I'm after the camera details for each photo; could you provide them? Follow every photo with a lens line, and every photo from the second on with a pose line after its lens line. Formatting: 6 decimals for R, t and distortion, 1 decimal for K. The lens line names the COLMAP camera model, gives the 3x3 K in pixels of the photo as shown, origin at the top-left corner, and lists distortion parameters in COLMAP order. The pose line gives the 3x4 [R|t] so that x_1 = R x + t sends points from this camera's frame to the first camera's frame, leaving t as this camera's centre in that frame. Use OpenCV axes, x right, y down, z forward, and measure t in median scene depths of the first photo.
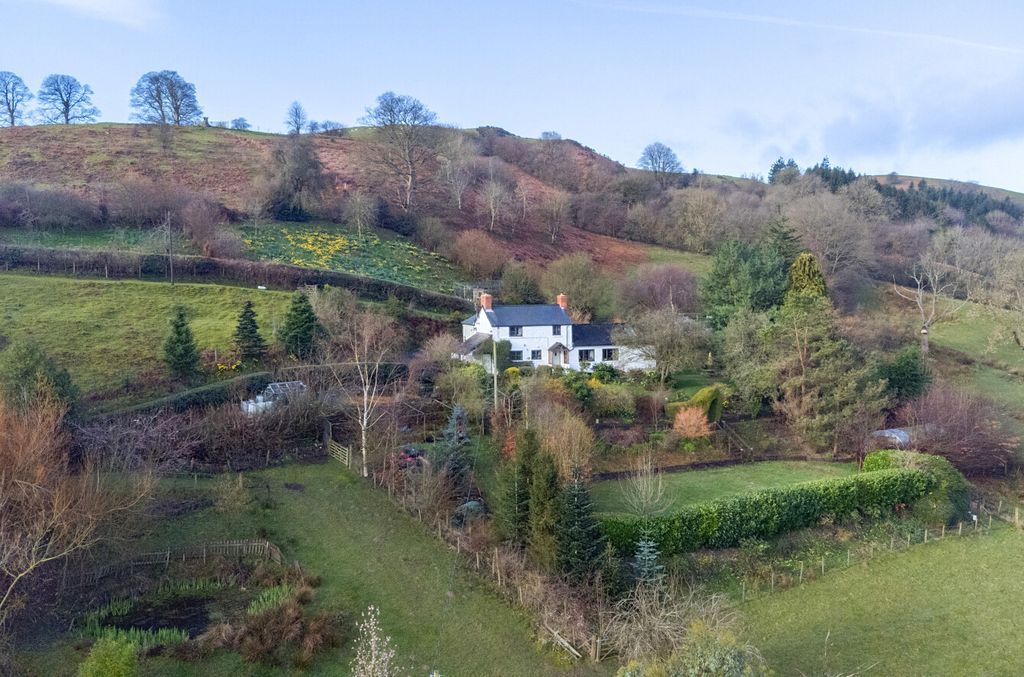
lens RADIAL K [[877.4, 0, 502.0], [0, 877.4, 335.5], [0, 0, 1]] dist [0.025294, 0.003119]
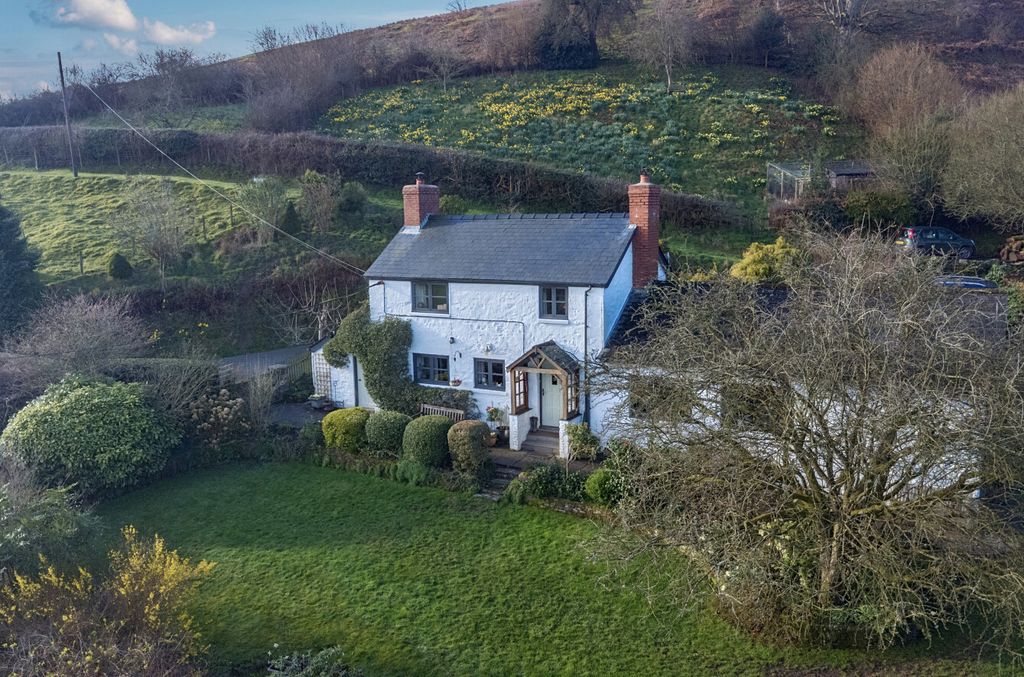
lens RADIAL K [[877.4, 0, 502.0], [0, 877.4, 335.5], [0, 0, 1]] dist [0.025294, 0.003119]
pose [[0.658183, 0.111451, -0.744563, 0.268704], [-0.031972, 0.992227, 0.120261, -0.029263], [0.752179, -0.055348, 0.656631, 0.771486]]
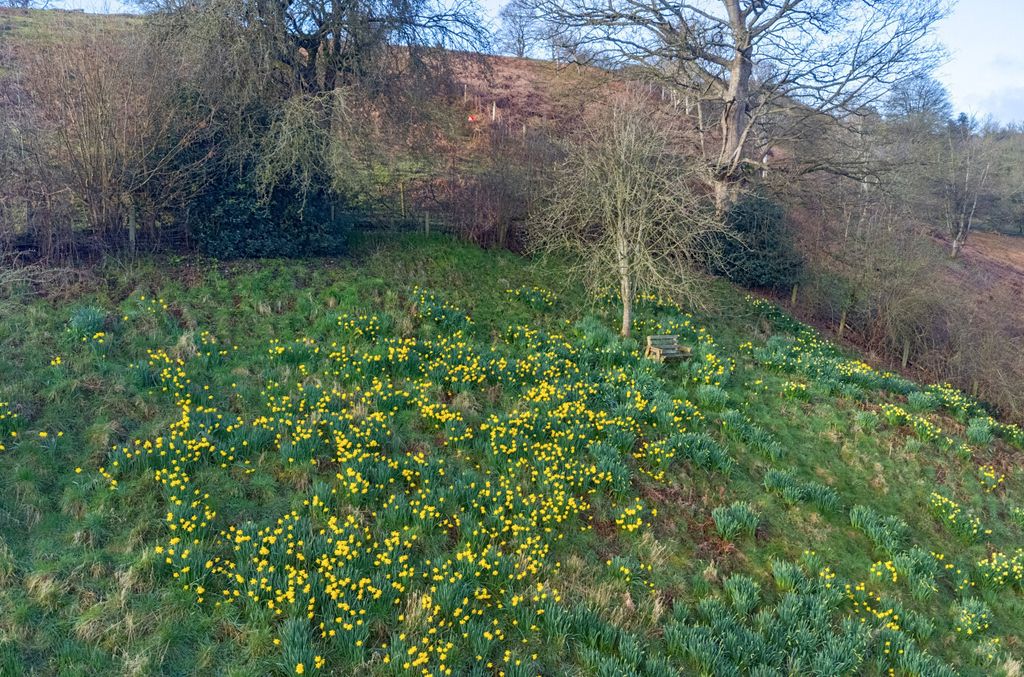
lens RADIAL K [[877.4, 0, 502.0], [0, 877.4, 335.5], [0, 0, 1]] dist [0.025294, 0.003119]
pose [[0.994657, 0.010672, -0.102679, -0.234818], [-0.006870, 0.999280, 0.037310, -0.165150], [0.103003, -0.036405, 0.994015, 1.118747]]
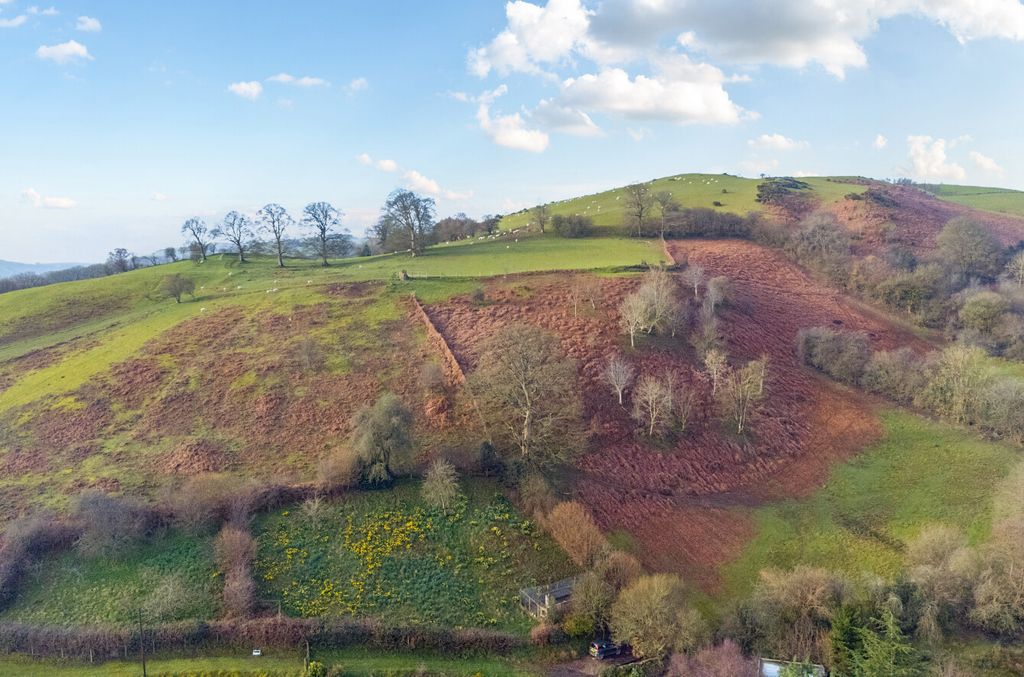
lens RADIAL K [[877.4, 0, 502.0], [0, 877.4, 335.5], [0, 0, 1]] dist [0.025294, 0.003119]
pose [[0.925683, 0.024724, -0.377492, 0.335614], [-0.016785, 0.999564, 0.024307, -0.441571], [0.377929, -0.016164, 0.925694, 0.234036]]
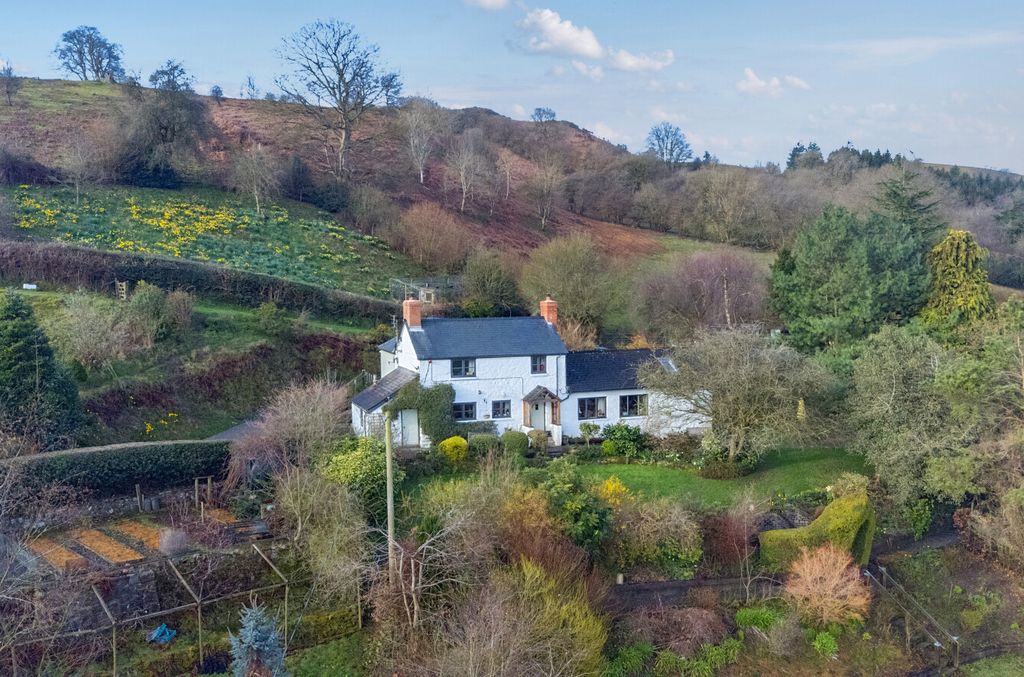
lens RADIAL K [[877.4, 0, 502.0], [0, 877.4, 335.5], [0, 0, 1]] dist [0.025294, 0.003119]
pose [[0.999991, 0.000039, 0.004278, 0.035984], [-0.000056, 0.999993, 0.003744, -0.025650], [-0.004278, -0.003744, 0.999984, 0.434153]]
